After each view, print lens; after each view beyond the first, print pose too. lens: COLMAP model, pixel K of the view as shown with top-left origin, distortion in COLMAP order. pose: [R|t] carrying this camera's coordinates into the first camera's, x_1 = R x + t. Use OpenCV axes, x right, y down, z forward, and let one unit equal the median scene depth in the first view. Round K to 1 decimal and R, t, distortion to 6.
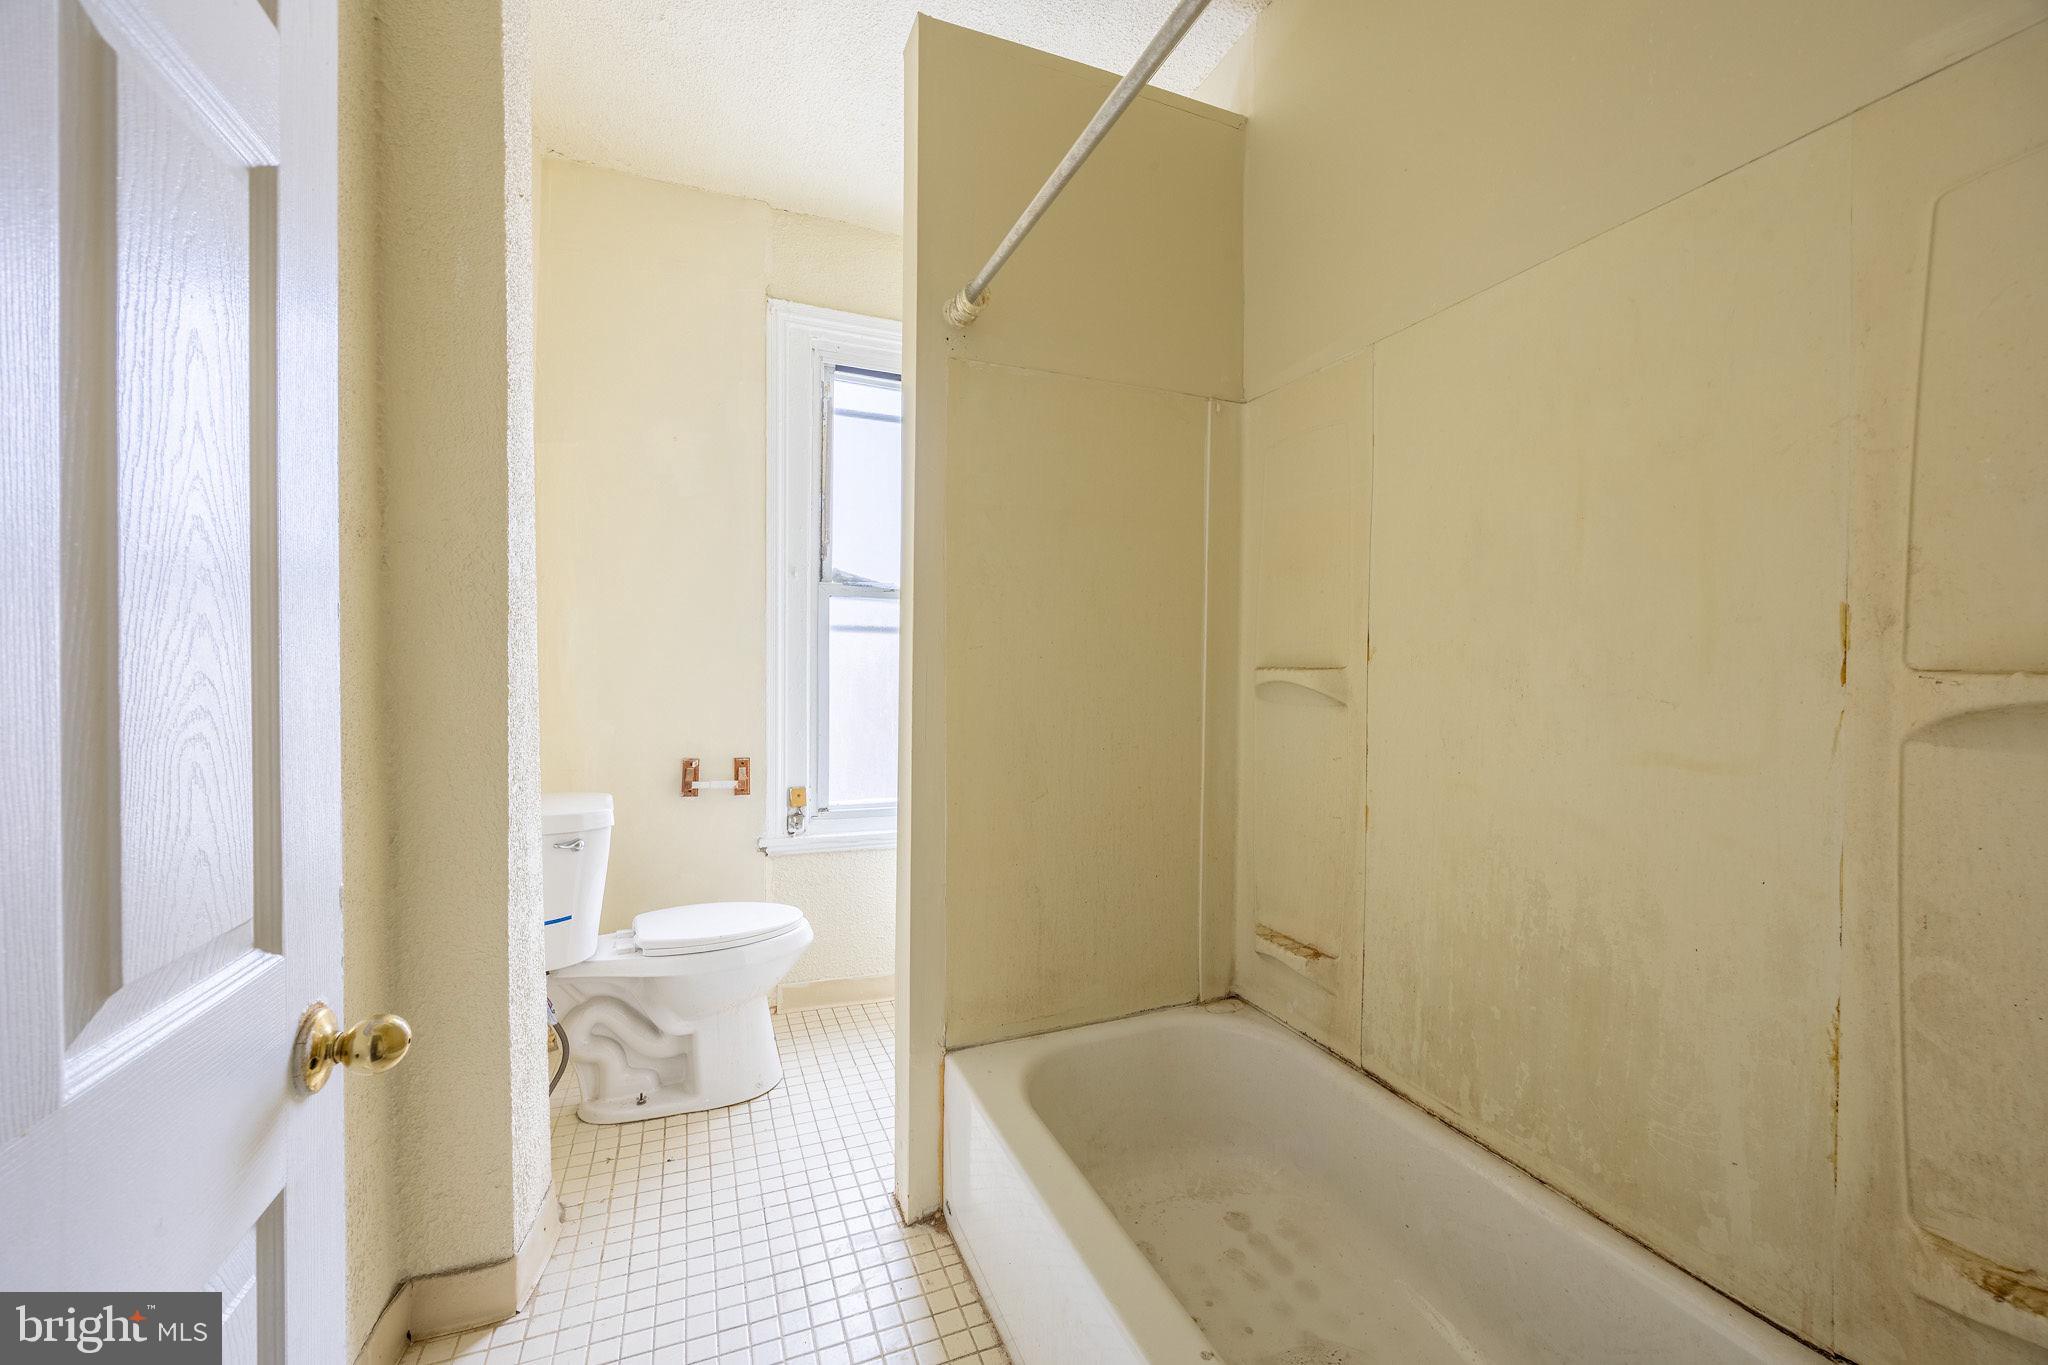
lens RADIAL K [[773.4, 0, 1014.5], [0, 773.4, 678.6], [0, 0, 1]] dist [-0.006644, -0.000096]
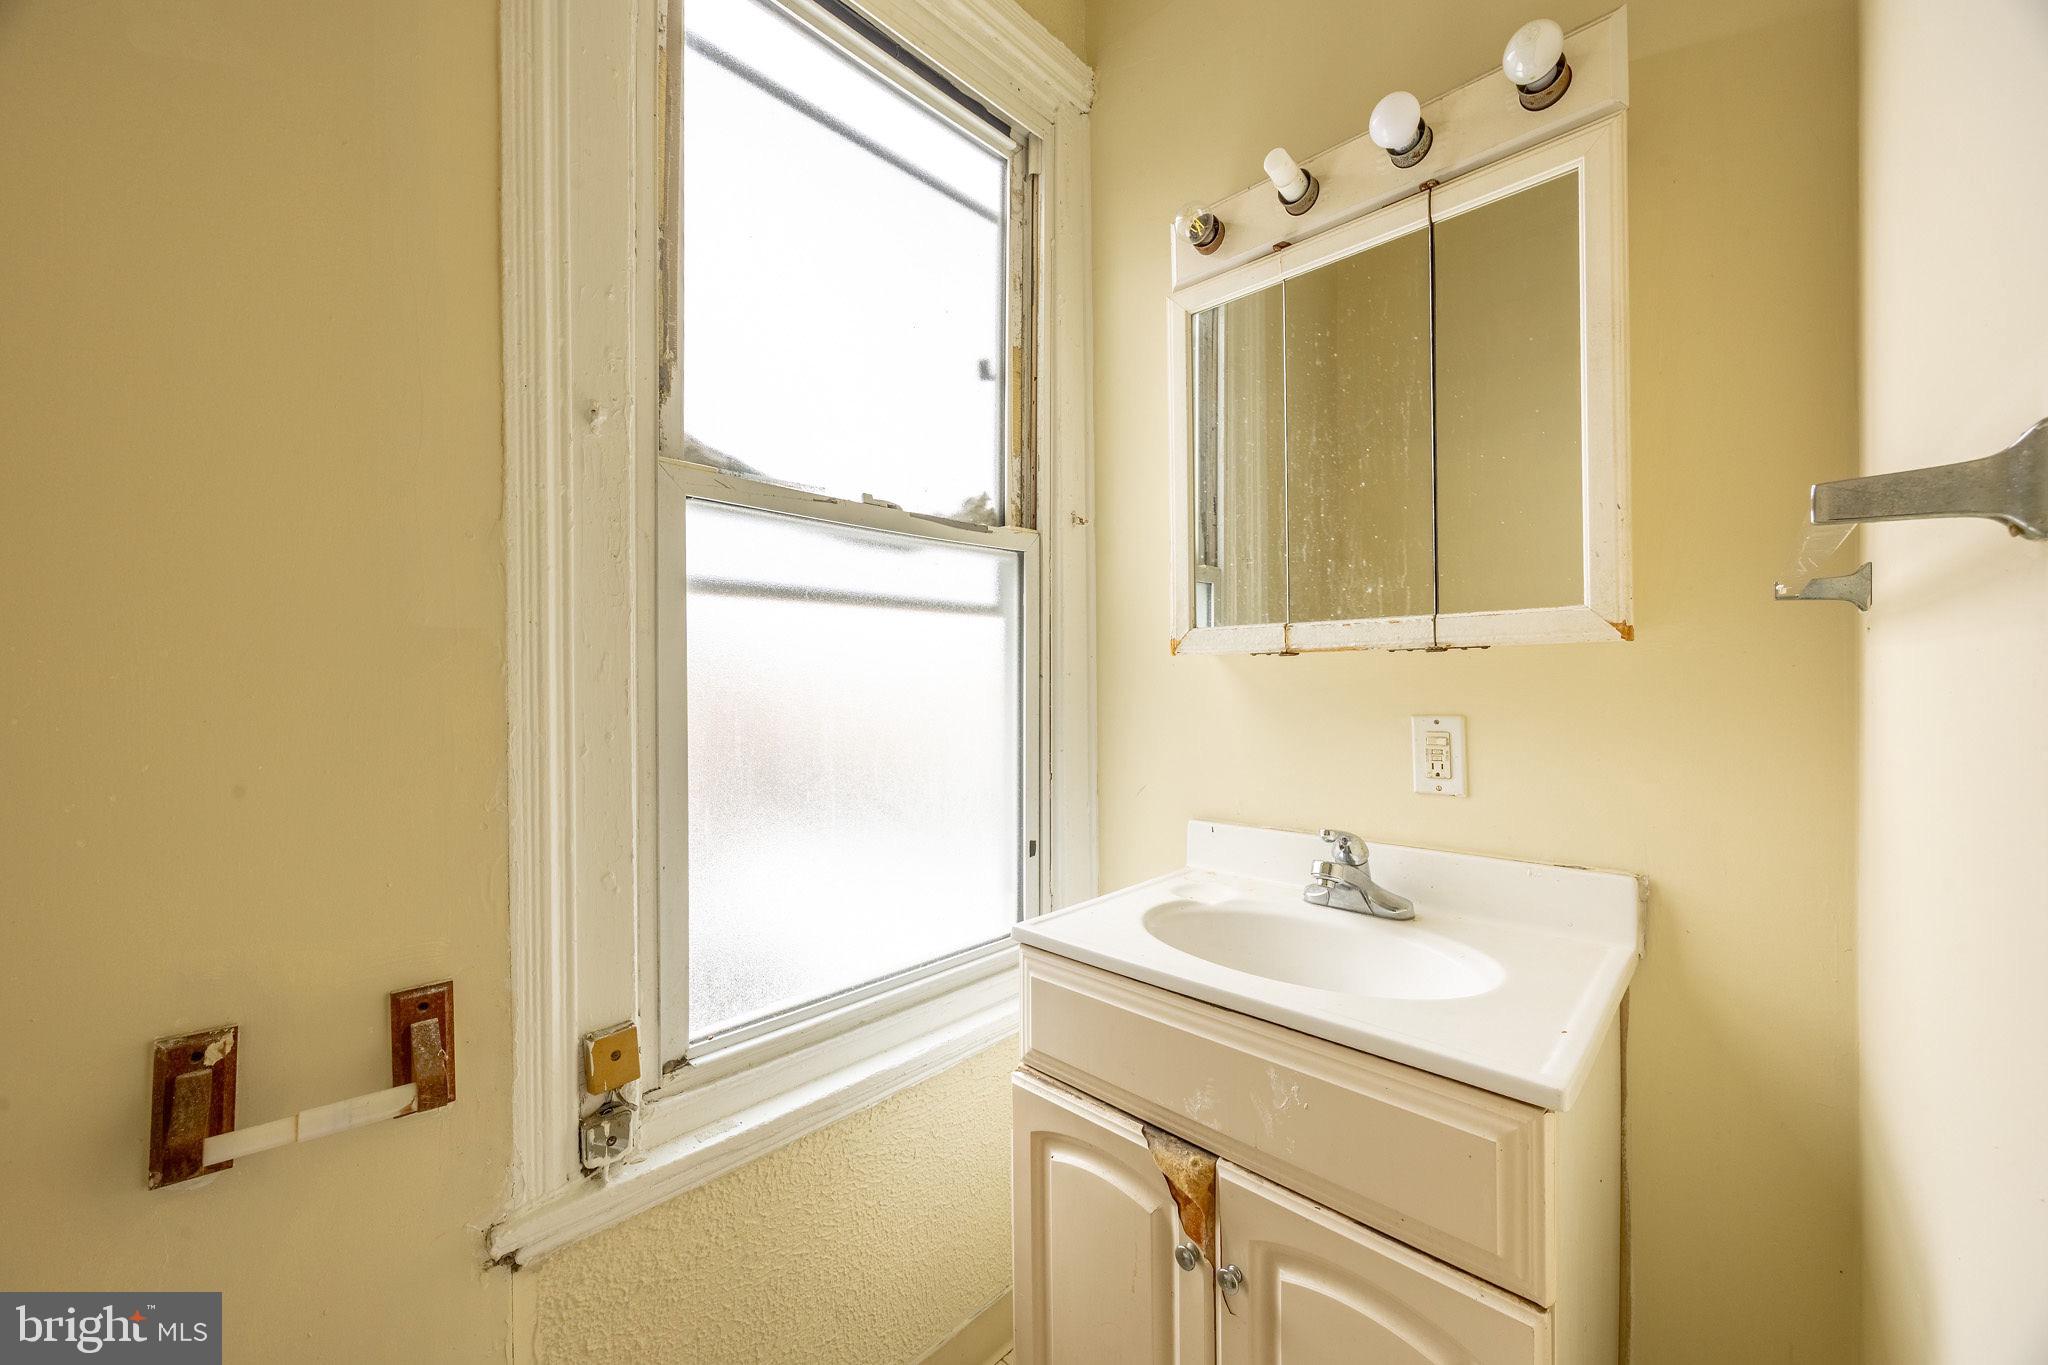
lens RADIAL K [[773.4, 0, 1034.2], [0, 773.4, 688.8], [0, 0, 1]] dist [-0.006644, -0.000096]
pose [[0.918043, -0.009105, 0.396376, -0.241556], [0.010652, 0.999942, -0.001702, -0.011408], [-0.396337, 0.005785, 0.918087, 0.603591]]
